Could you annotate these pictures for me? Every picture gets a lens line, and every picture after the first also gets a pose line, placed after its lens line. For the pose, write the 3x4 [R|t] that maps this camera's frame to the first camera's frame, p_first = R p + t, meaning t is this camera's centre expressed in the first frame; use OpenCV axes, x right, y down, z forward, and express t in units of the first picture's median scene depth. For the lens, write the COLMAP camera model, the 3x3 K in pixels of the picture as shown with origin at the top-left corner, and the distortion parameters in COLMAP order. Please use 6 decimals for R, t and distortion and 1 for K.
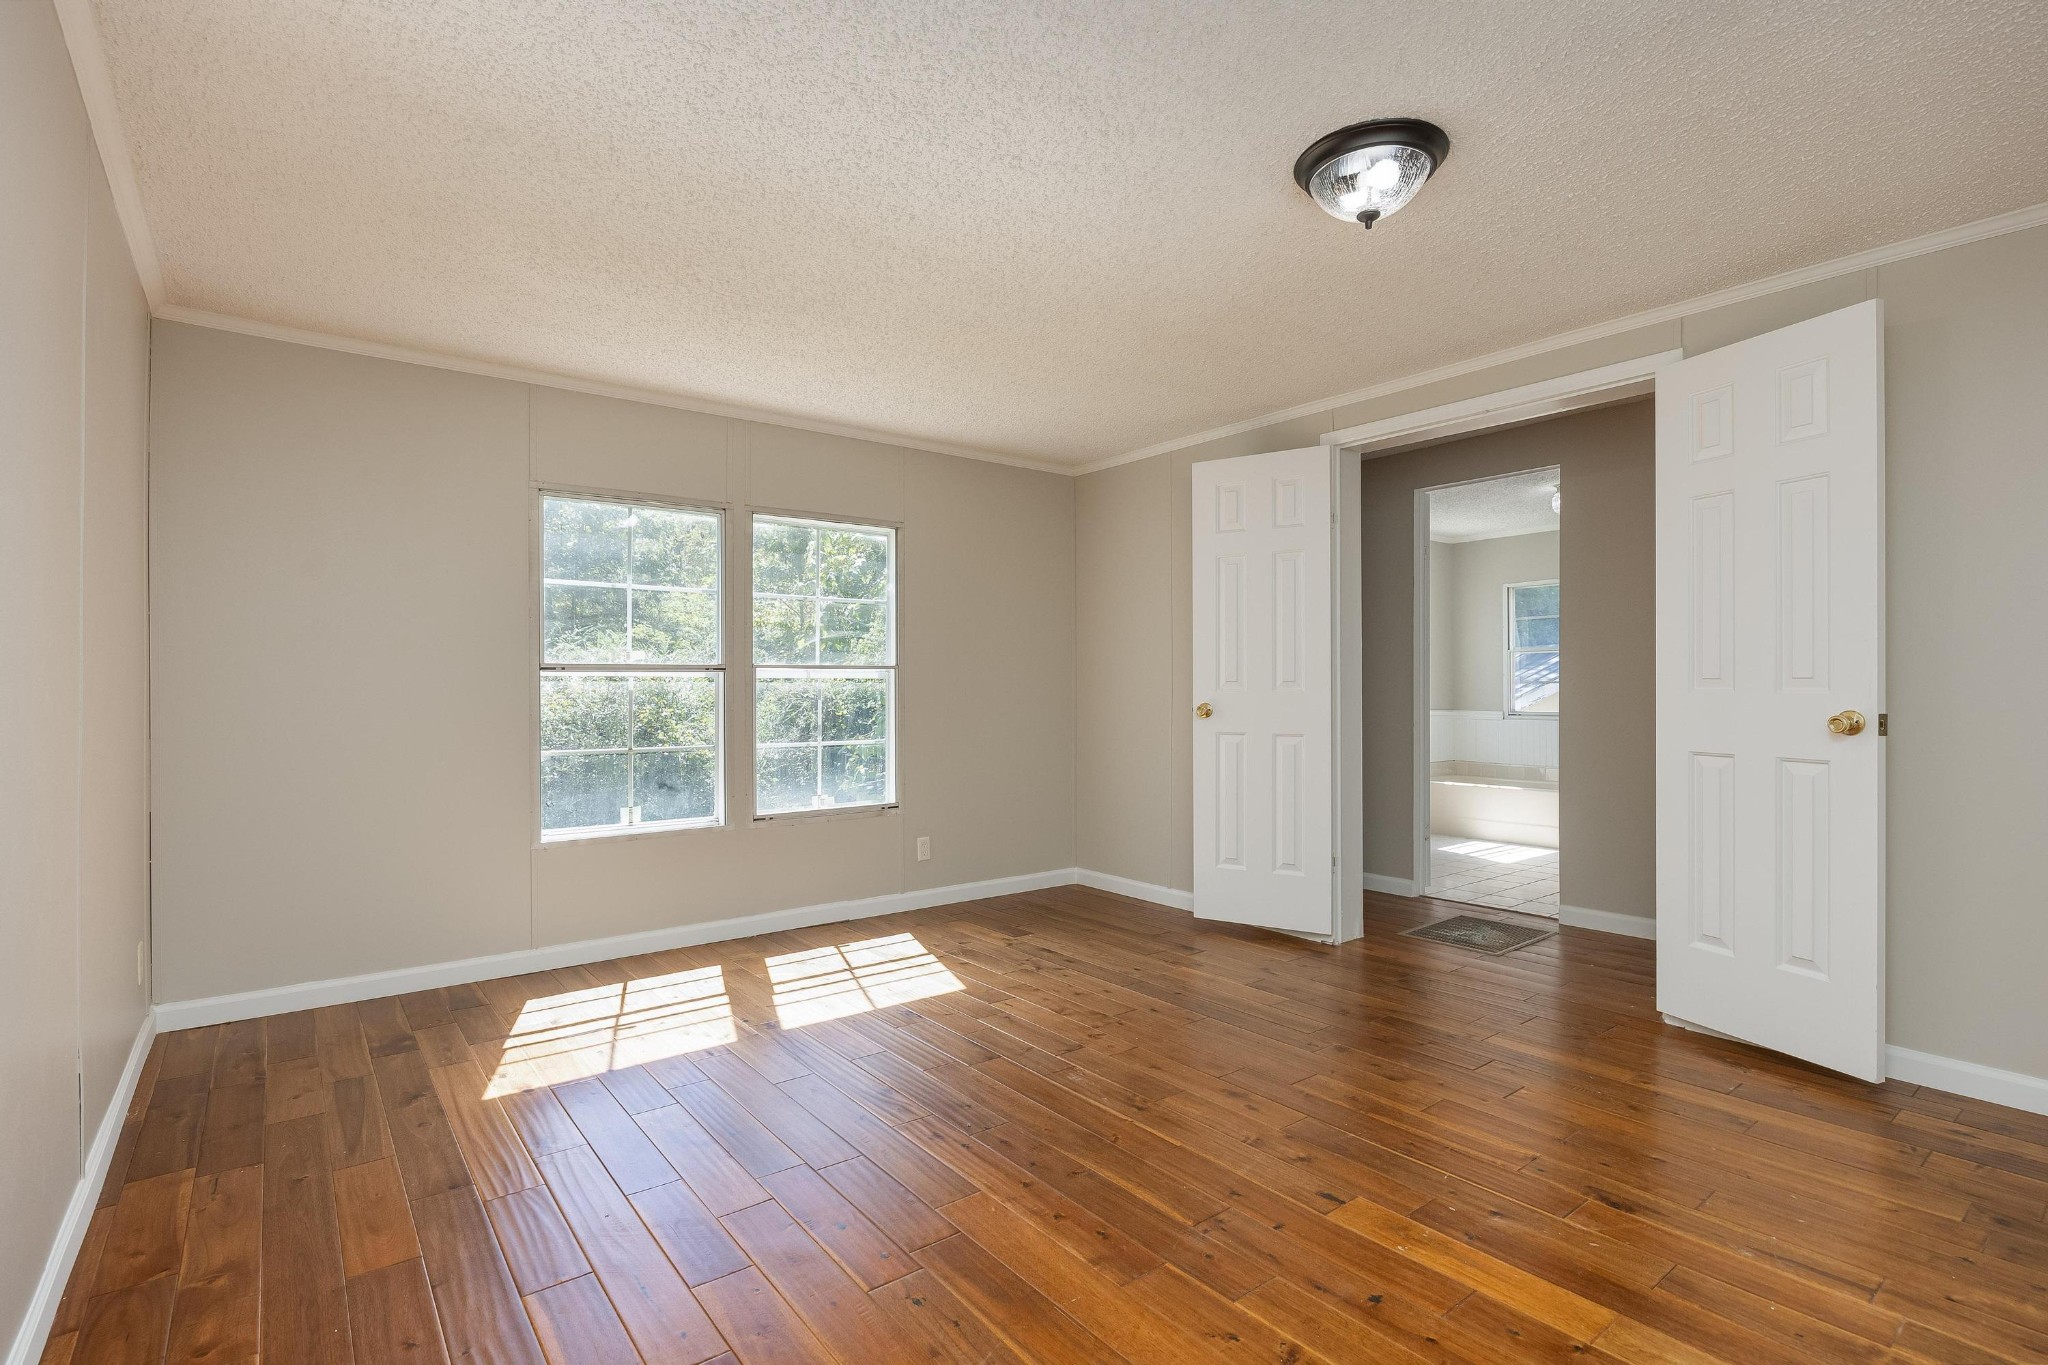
lens RADIAL K [[964.3, 0, 1019.3], [0, 964.3, 683.4], [0, 0, 1]] dist [-0.001761, -0.000112]
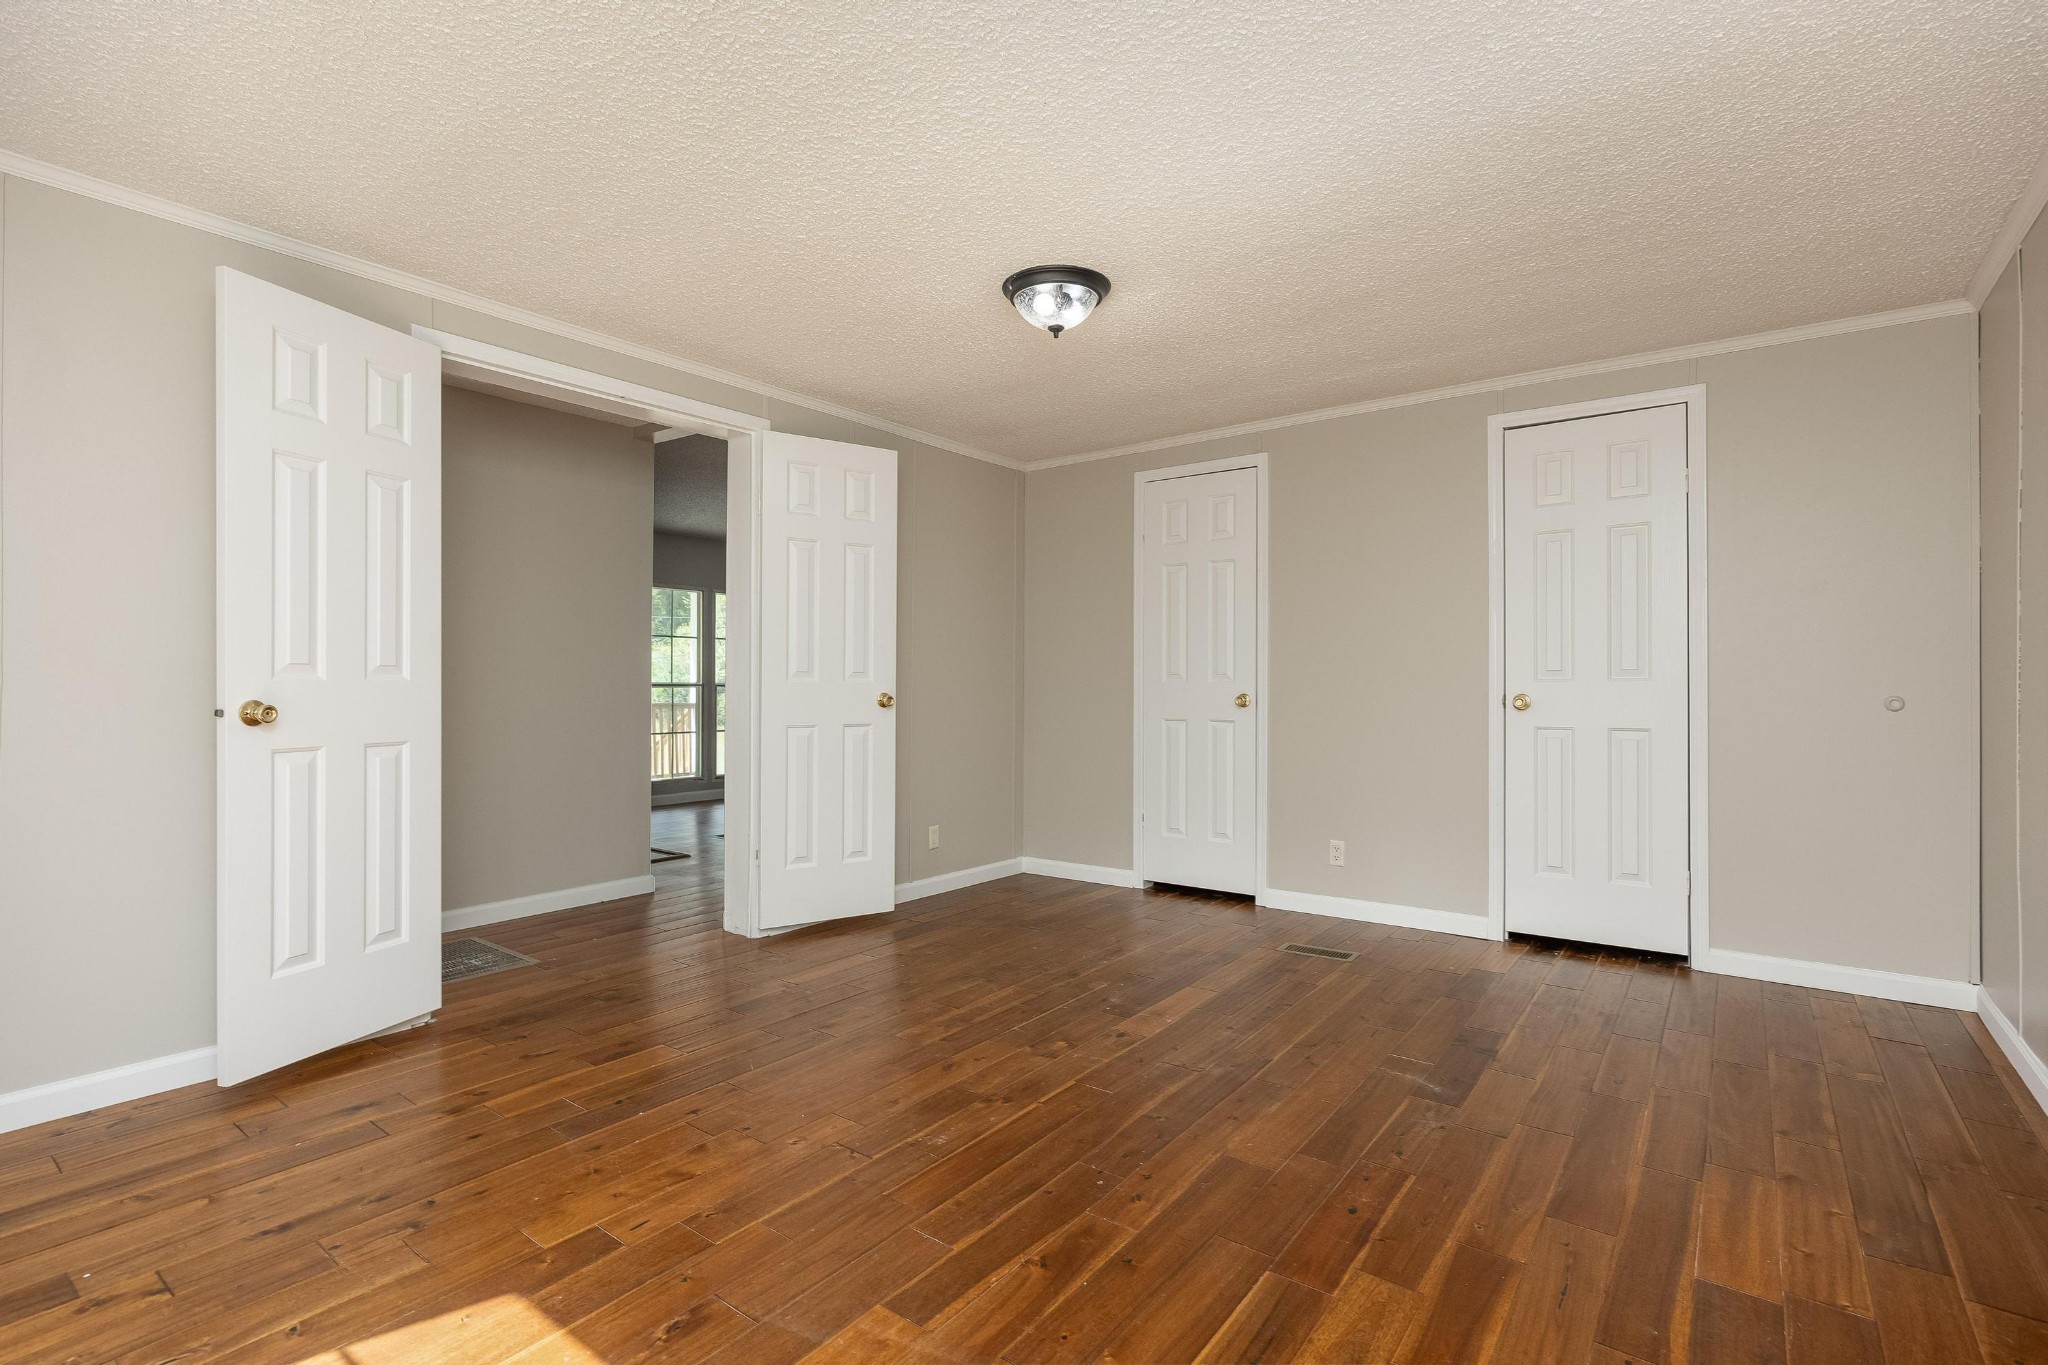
lens RADIAL K [[964.3, 0, 1019.2], [0, 964.3, 681.5], [0, 0, 1]] dist [-0.001761, -0.000112]
pose [[-0.256494, -0.002341, 0.966543, -0.686356], [-0.007276, 0.999973, 0.000490, 0.008426], [-0.966518, -0.006907, -0.256505, 1.028005]]
